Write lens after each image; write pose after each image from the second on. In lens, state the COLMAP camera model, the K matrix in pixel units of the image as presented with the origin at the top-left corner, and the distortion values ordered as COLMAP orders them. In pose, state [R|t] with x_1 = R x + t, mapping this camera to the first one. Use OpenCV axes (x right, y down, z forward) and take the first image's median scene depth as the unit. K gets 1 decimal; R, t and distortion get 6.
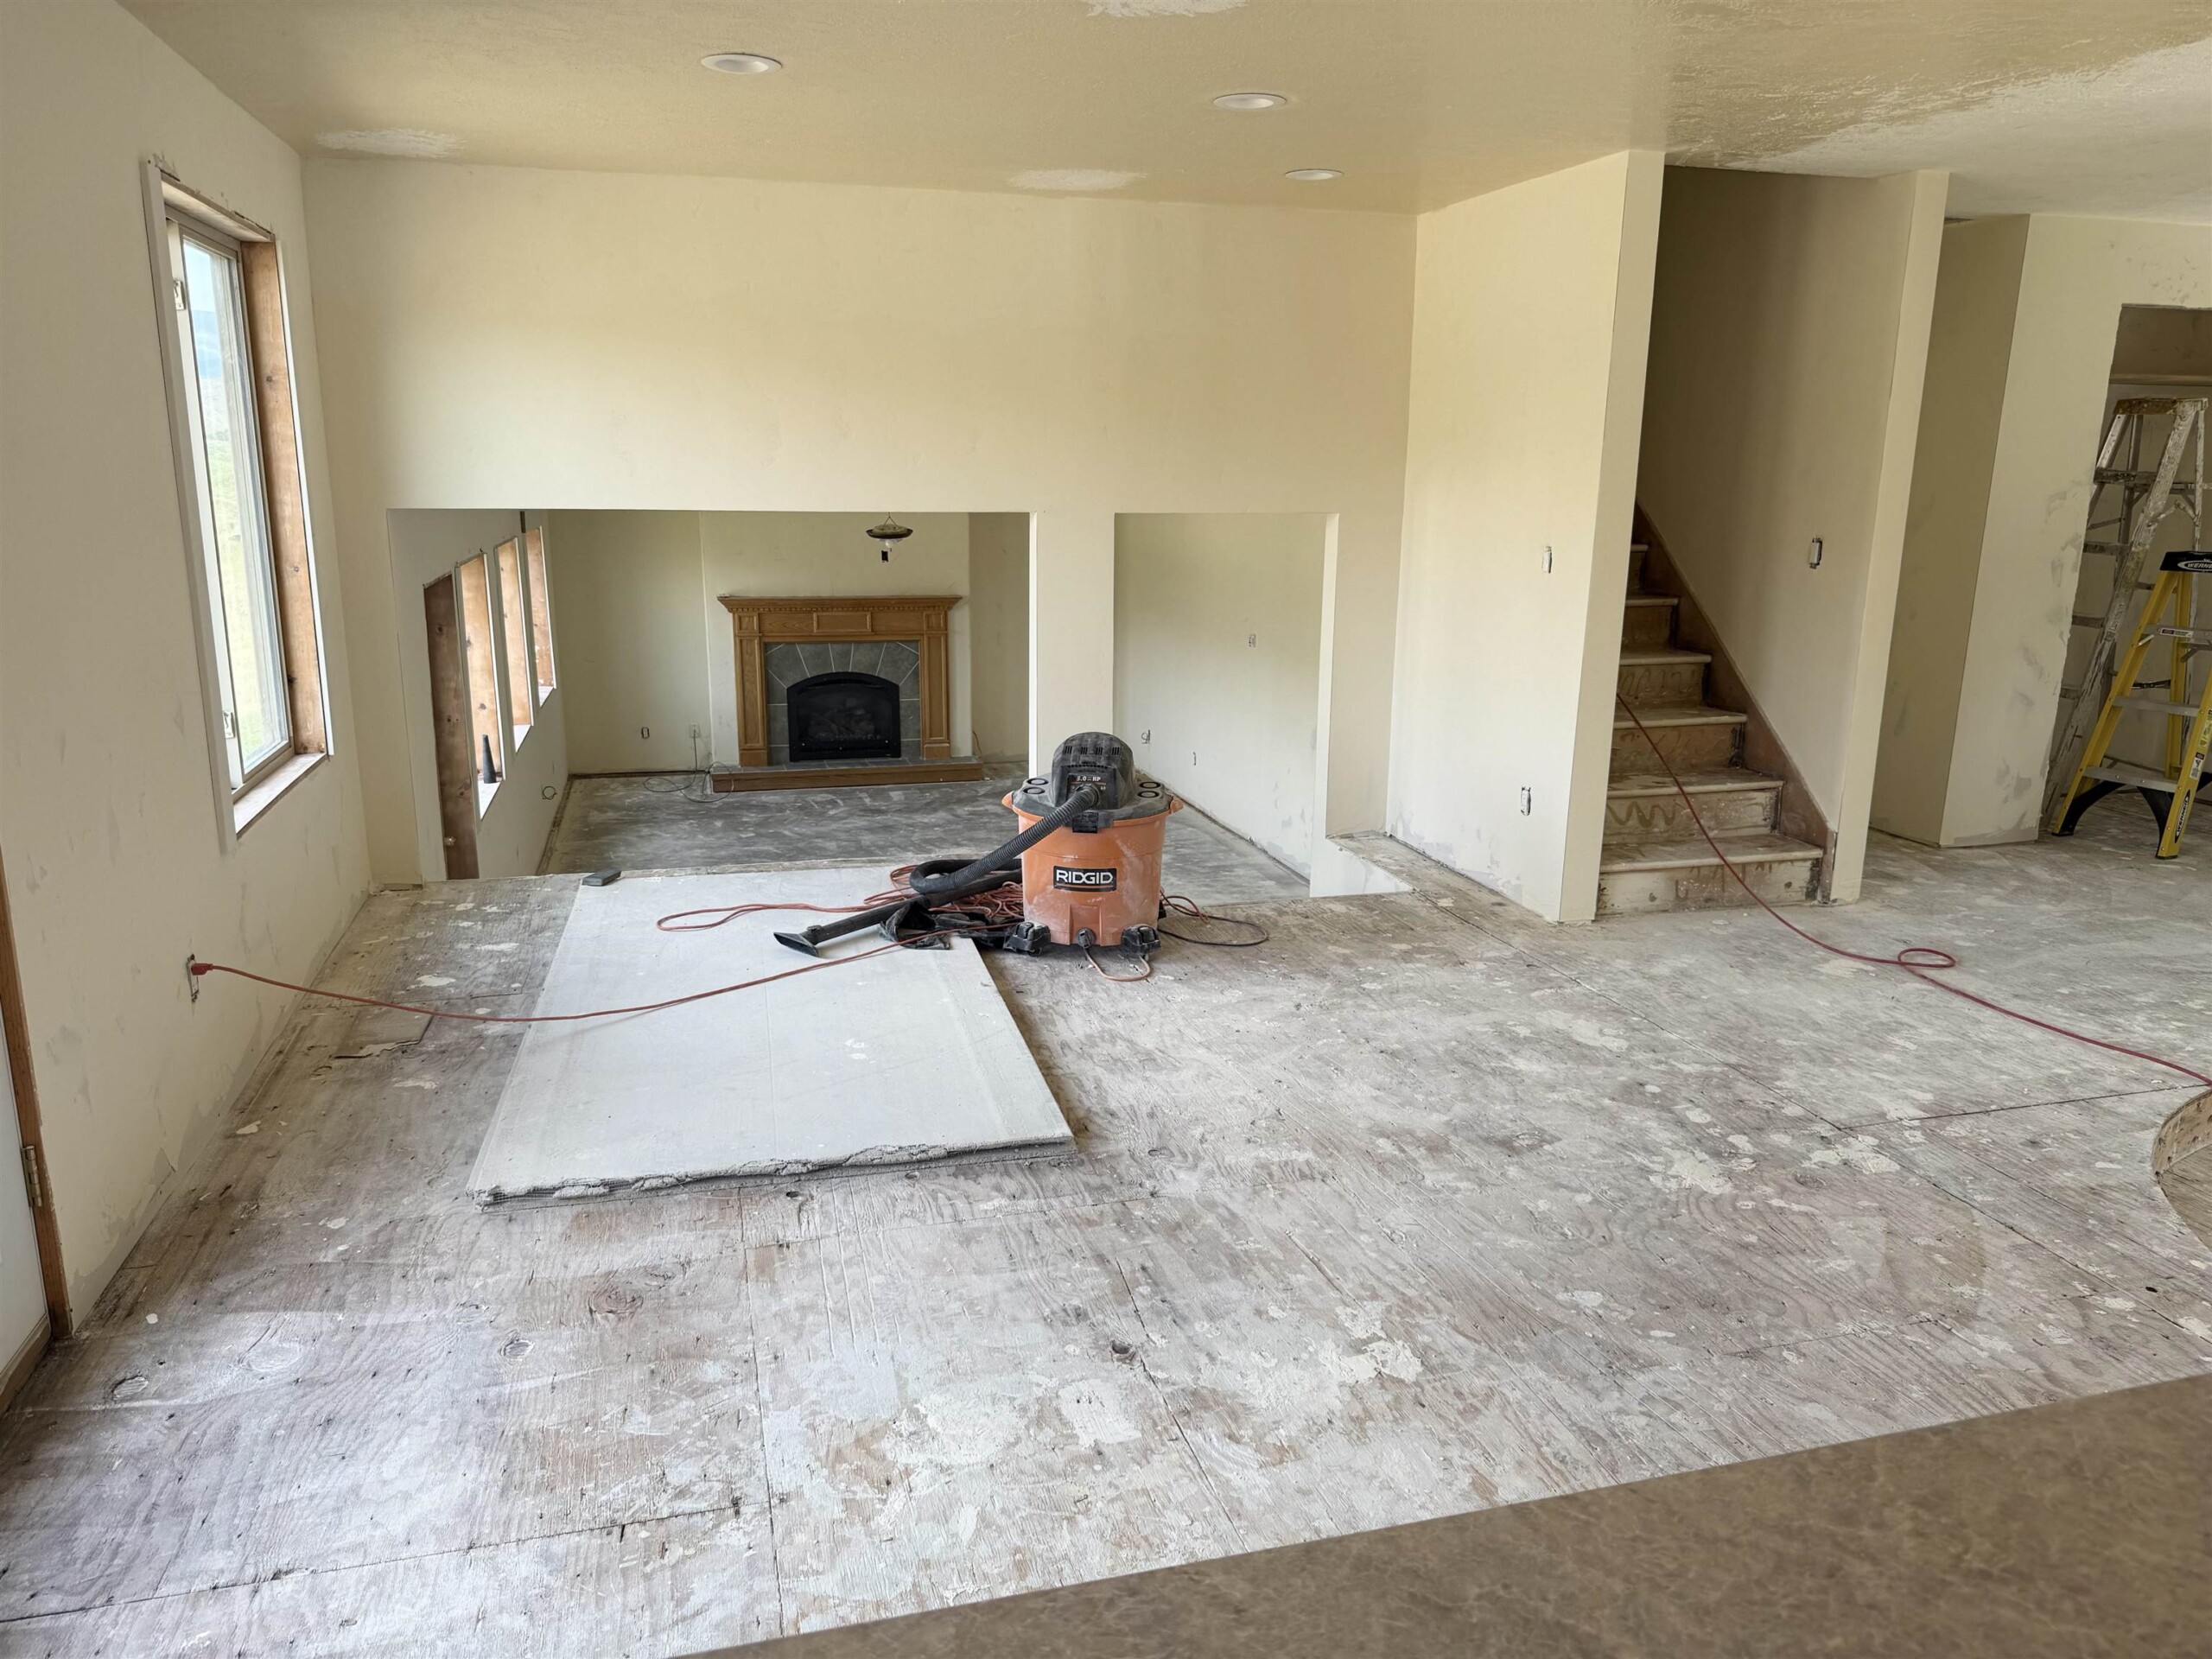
lens RADIAL K [[1578.3, 0, 1106.0], [0, 1578.3, 829.5], [0, 0, 1]] dist [0.024021, -0.002337]
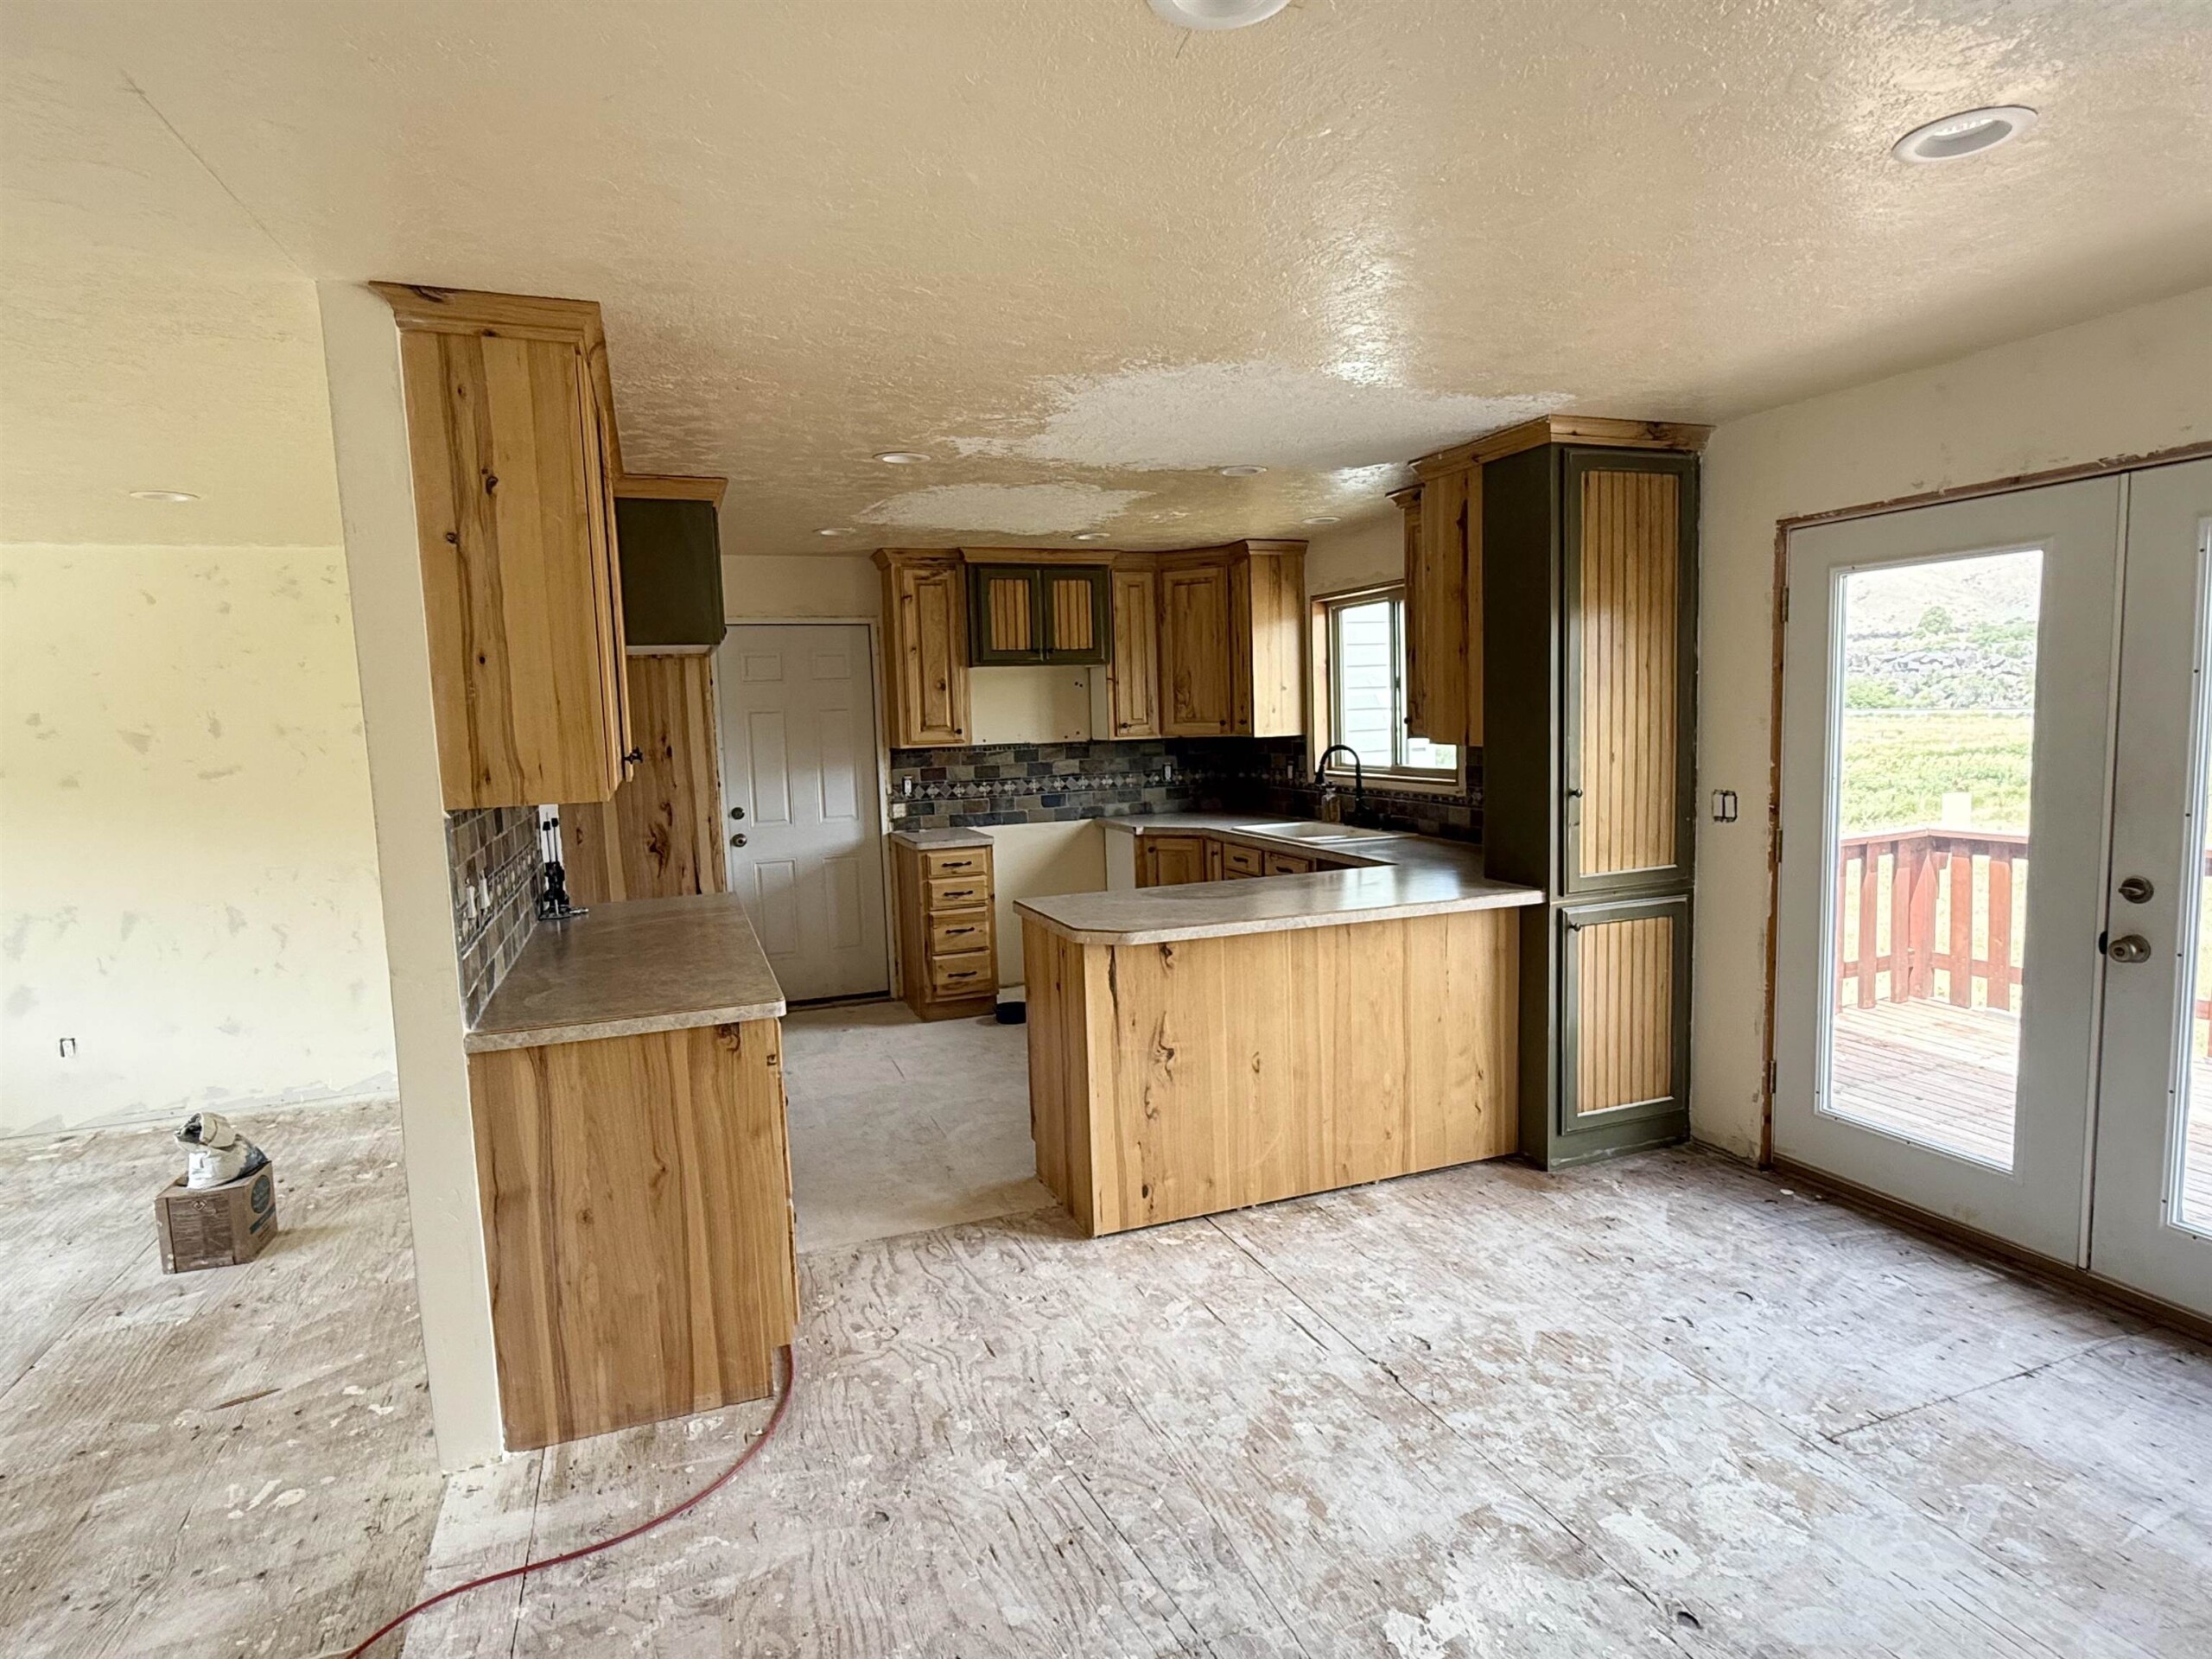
lens RADIAL K [[1191.1, 0, 1110.8], [0, 1191.1, 831.6], [0, 0, 1]] dist [-0.001176, -0.000465]
pose [[-0.995608, 0.029422, -0.088881, 0.177177], [-0.001087, 0.945643, 0.325206, -0.158442], [0.093618, 0.323874, -0.941457, 0.640299]]
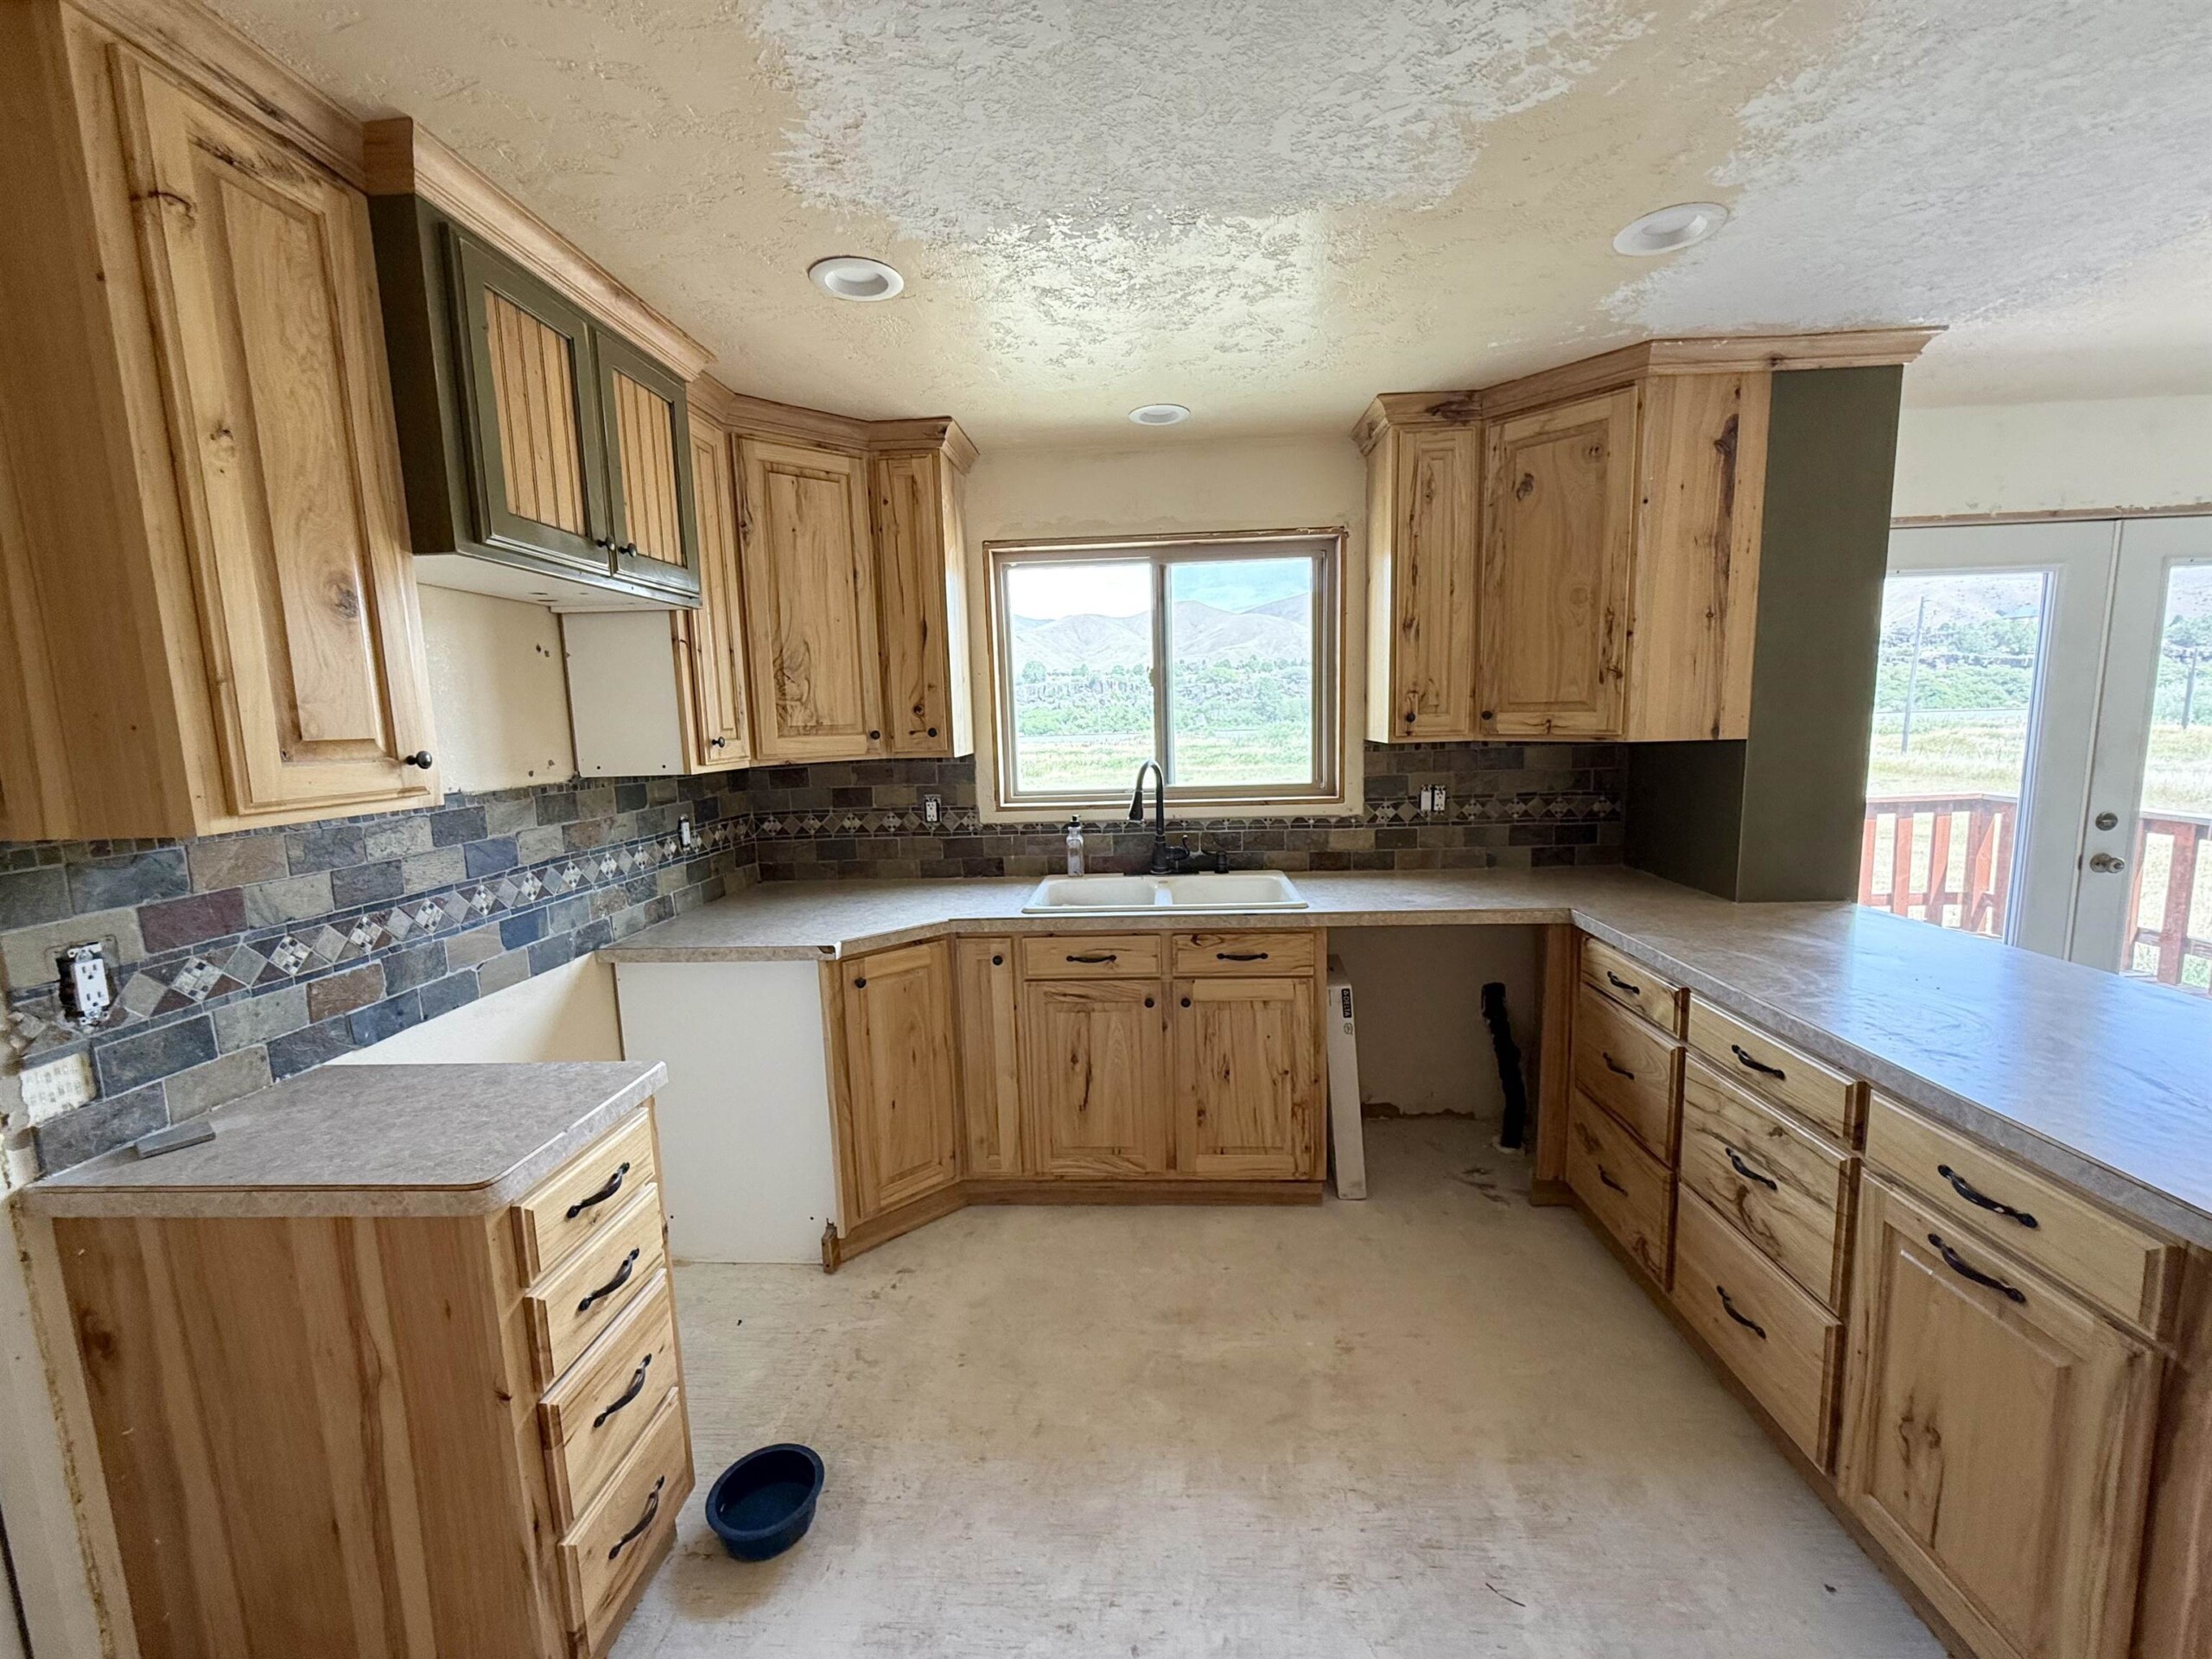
lens RADIAL K [[877.8, 0, 1115.9], [0, 877.8, 828.4], [0, 0, 1]] dist [-0.000641, -0.000003]
pose [[-0.321136, 0.118968, -0.939531, 0.359483], [-0.191265, 0.963487, 0.187377, 0.021400], [0.927518, 0.239873, -0.286656, -0.079890]]
